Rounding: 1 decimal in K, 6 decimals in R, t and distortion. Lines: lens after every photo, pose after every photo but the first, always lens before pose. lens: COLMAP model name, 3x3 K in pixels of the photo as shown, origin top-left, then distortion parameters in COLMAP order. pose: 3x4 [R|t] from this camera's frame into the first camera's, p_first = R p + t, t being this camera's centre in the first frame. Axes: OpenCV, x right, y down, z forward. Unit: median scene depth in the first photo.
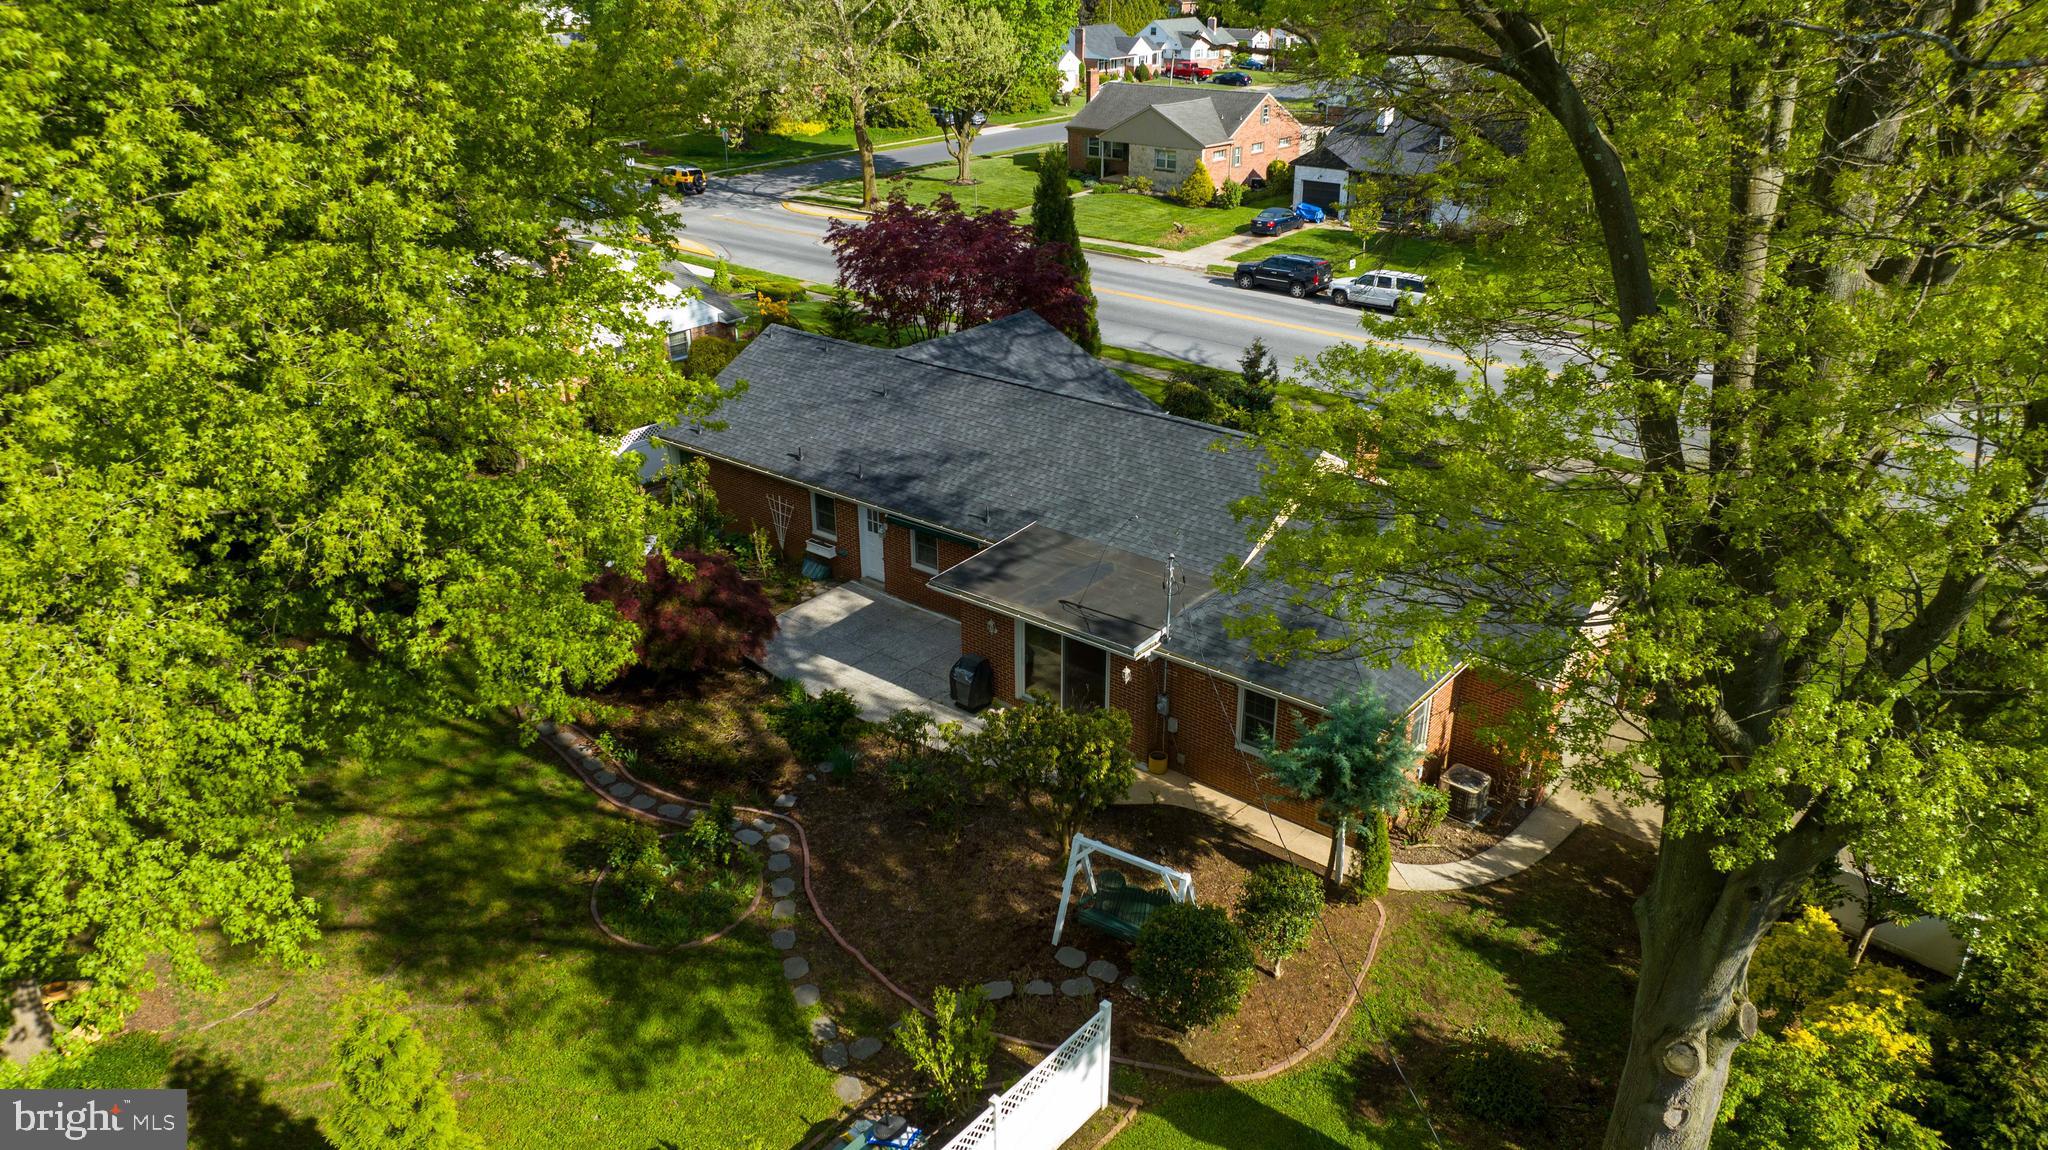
lens RADIAL K [[1437.1, 0, 1024.0], [0, 1437.1, 575.0], [0, 0, 1]] dist [-0.058984, 0.073297]
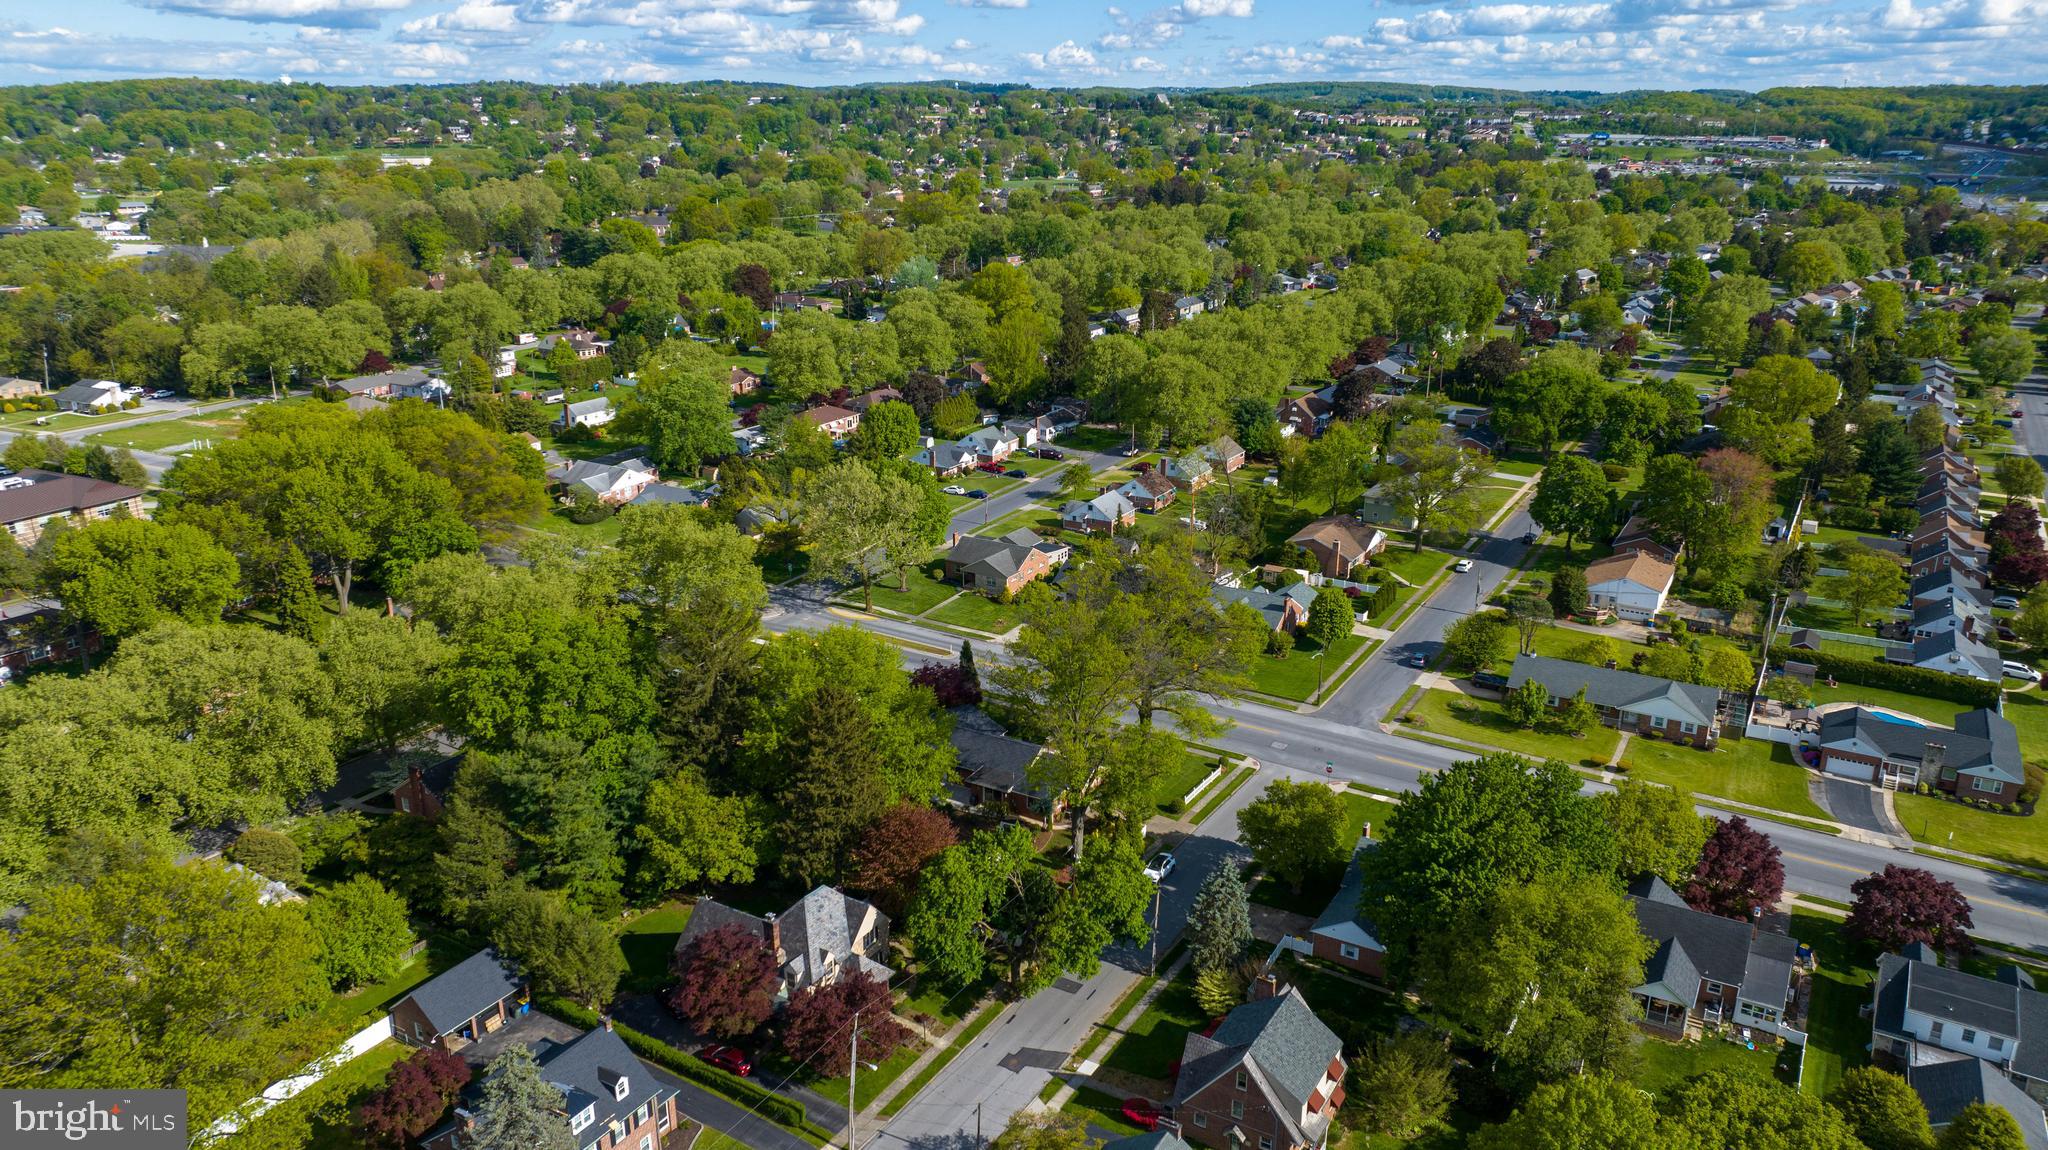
lens RADIAL K [[1437.1, 0, 1024.0], [0, 1437.1, 575.0], [0, 0, 1]] dist [-0.058984, 0.073297]
pose [[0.989689, -0.047367, 0.135174, -0.166116], [0.060653, 0.993539, -0.095925, -0.070735], [-0.129757, 0.103134, 0.986167, -1.342481]]
